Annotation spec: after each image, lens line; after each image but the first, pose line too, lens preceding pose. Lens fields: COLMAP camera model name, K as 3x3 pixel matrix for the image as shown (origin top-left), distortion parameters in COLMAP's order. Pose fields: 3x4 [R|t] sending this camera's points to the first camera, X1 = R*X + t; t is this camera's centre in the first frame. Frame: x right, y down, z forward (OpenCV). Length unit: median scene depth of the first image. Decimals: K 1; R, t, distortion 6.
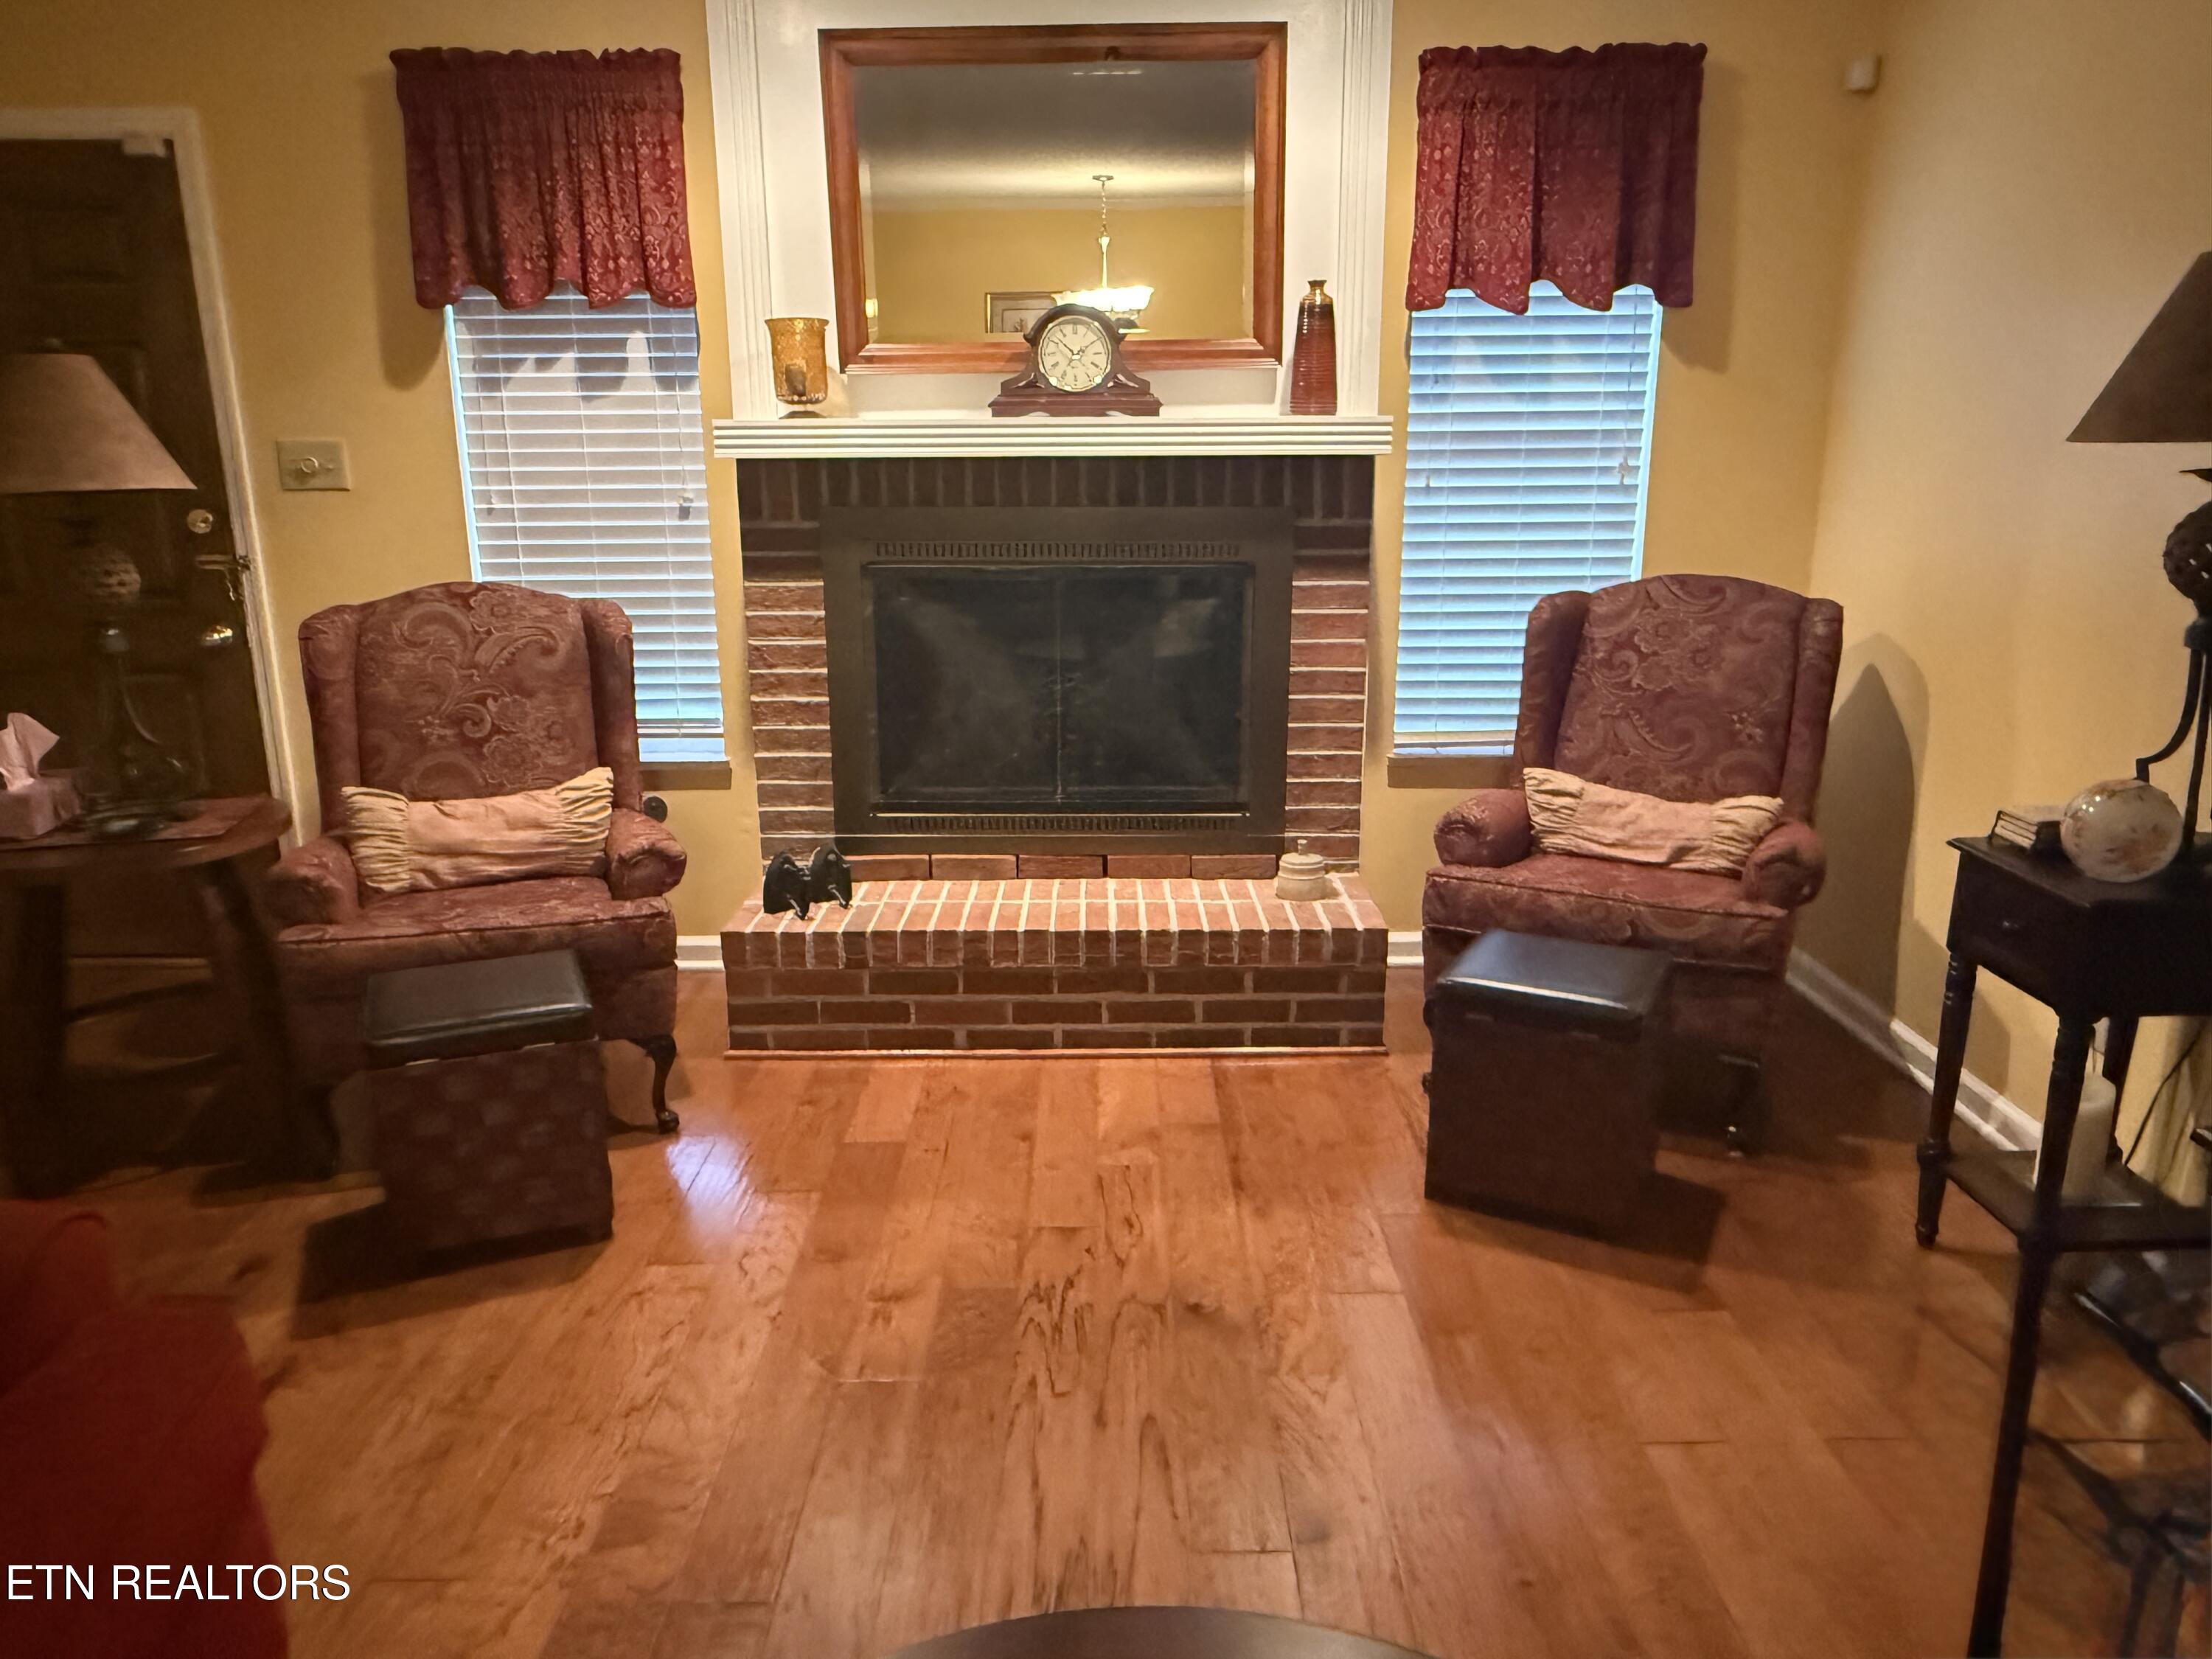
lens RADIAL K [[1482.6, 0, 1106.0], [0, 1482.6, 829.5], [0, 0, 1]] dist [0.000463, -0.002253]
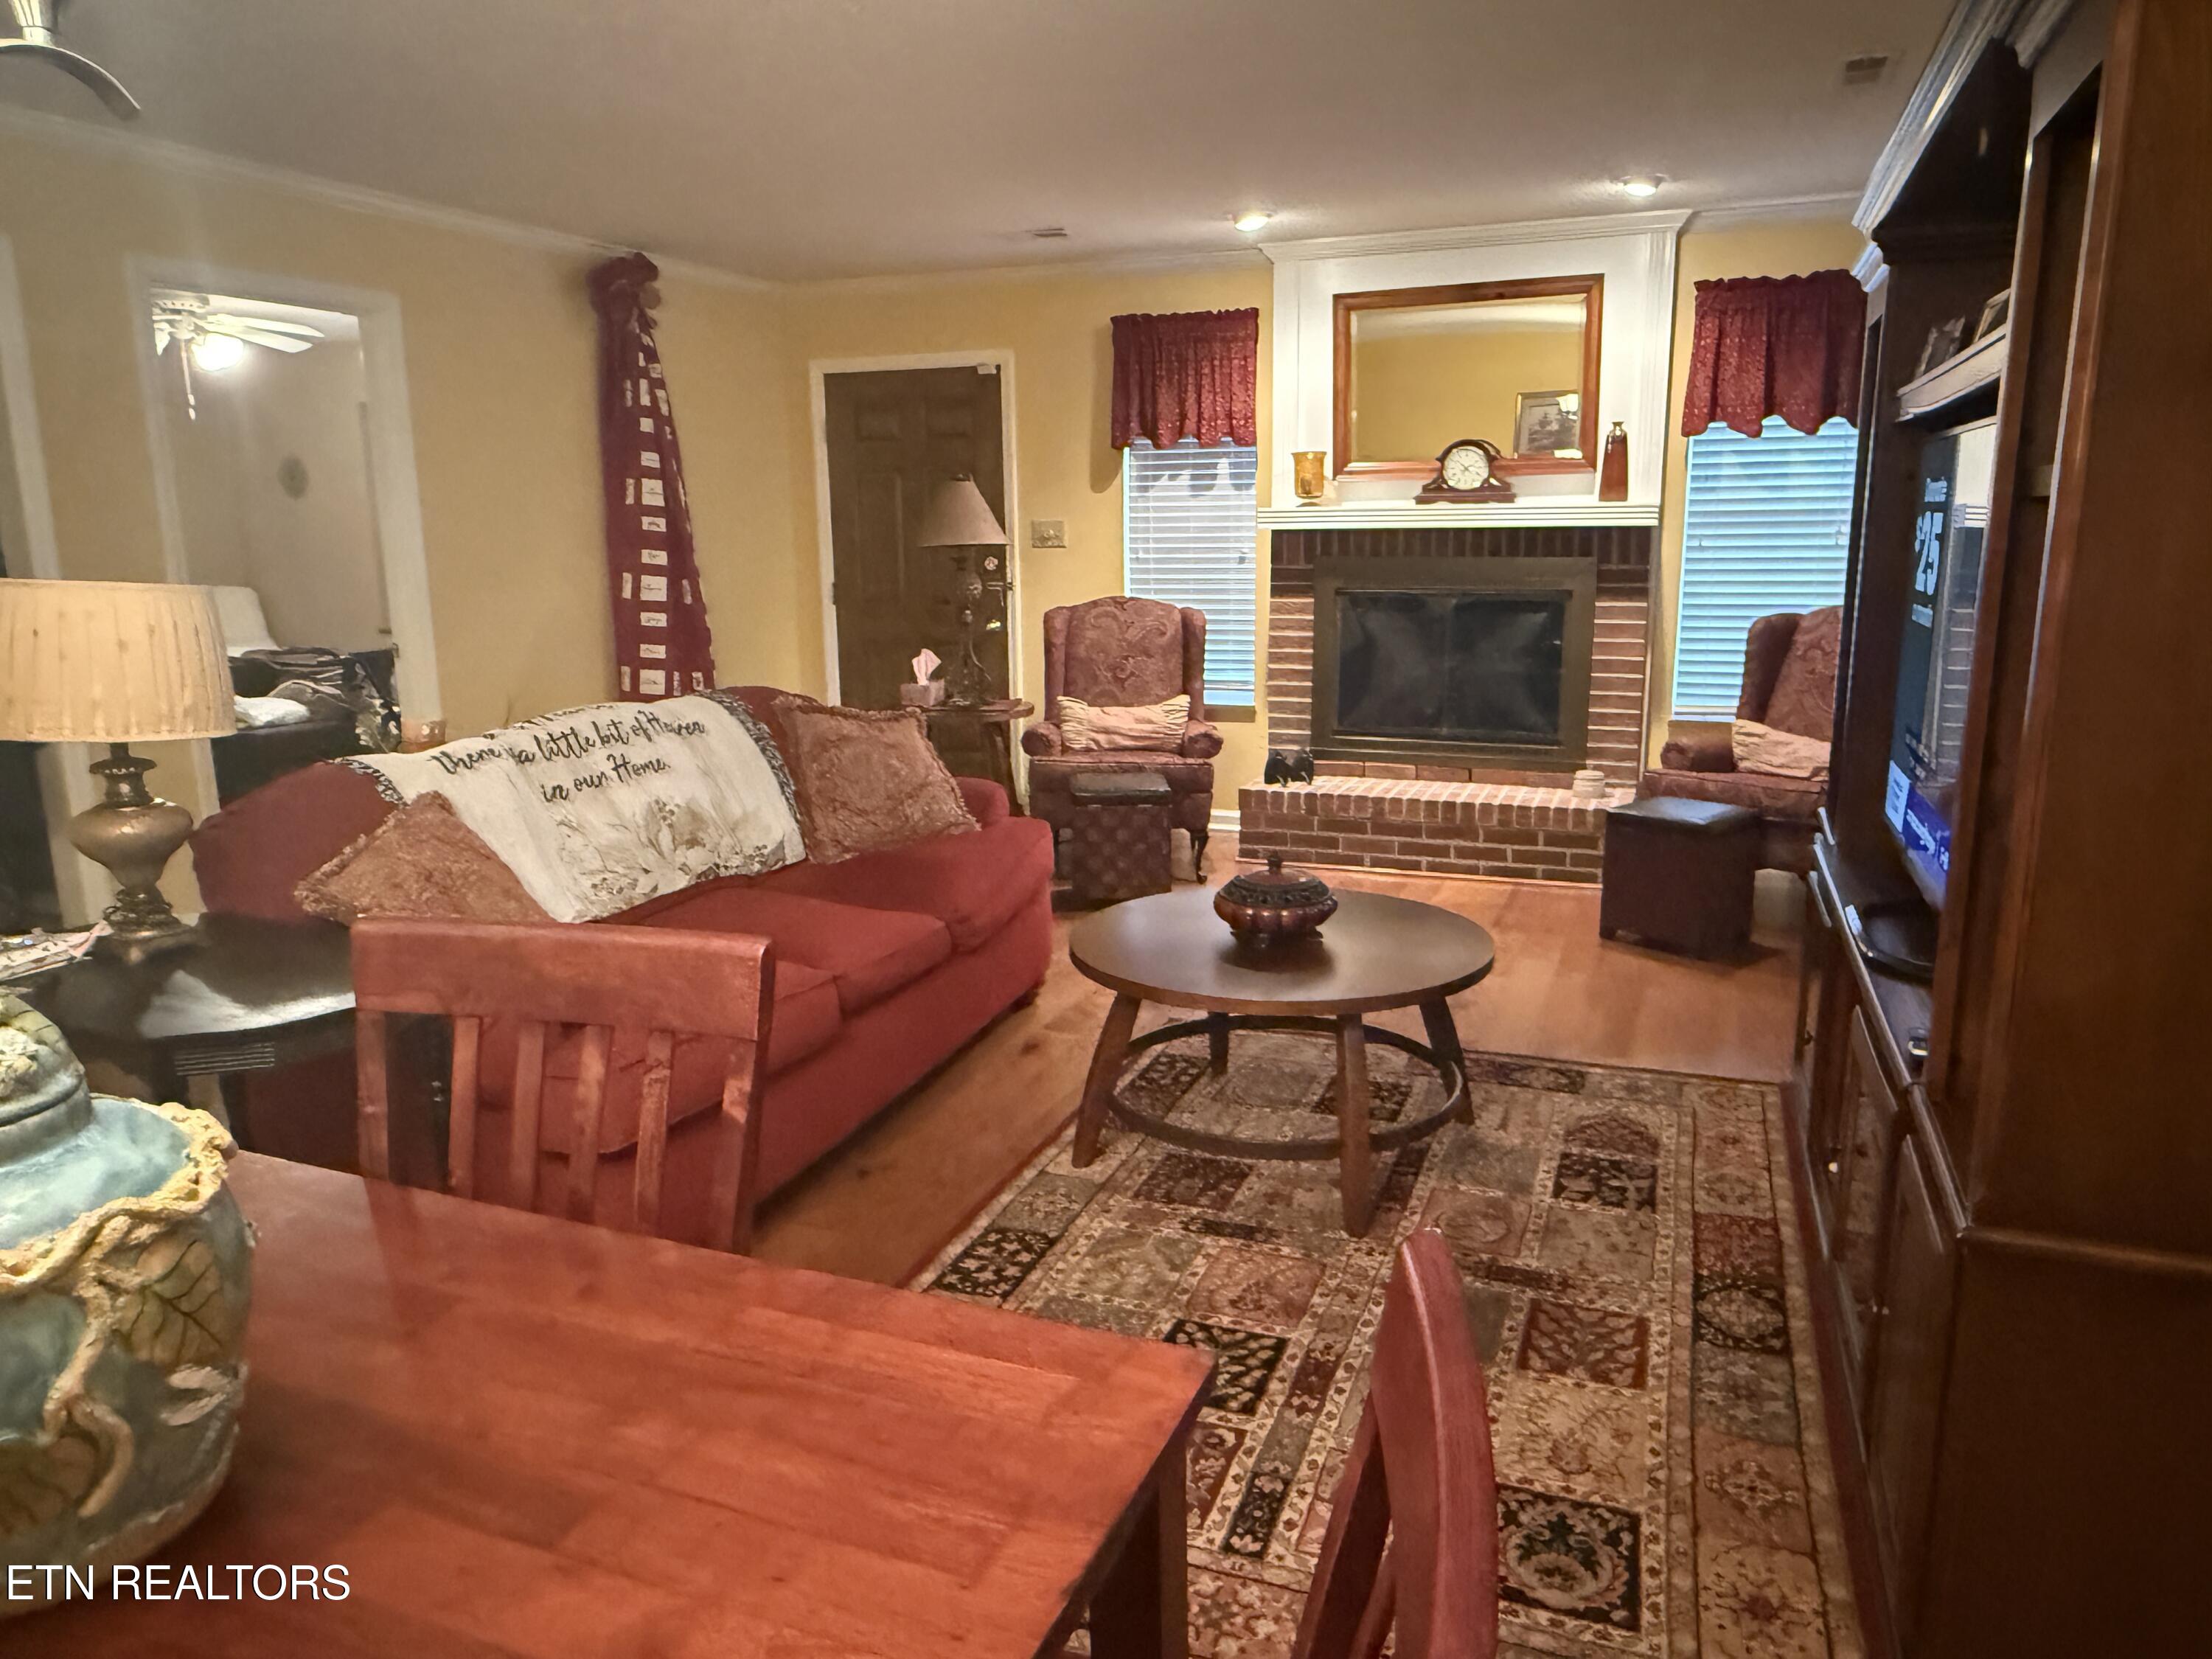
lens RADIAL K [[1482.6, 0, 1106.0], [0, 1482.6, 829.5], [0, 0, 1]] dist [0.000463, -0.002253]
pose [[0.926922, 0.070998, -0.368476, 0.248366], [-0.087728, 0.995727, -0.028828, 0.177167], [0.364854, 0.059047, 0.929190, -0.703530]]
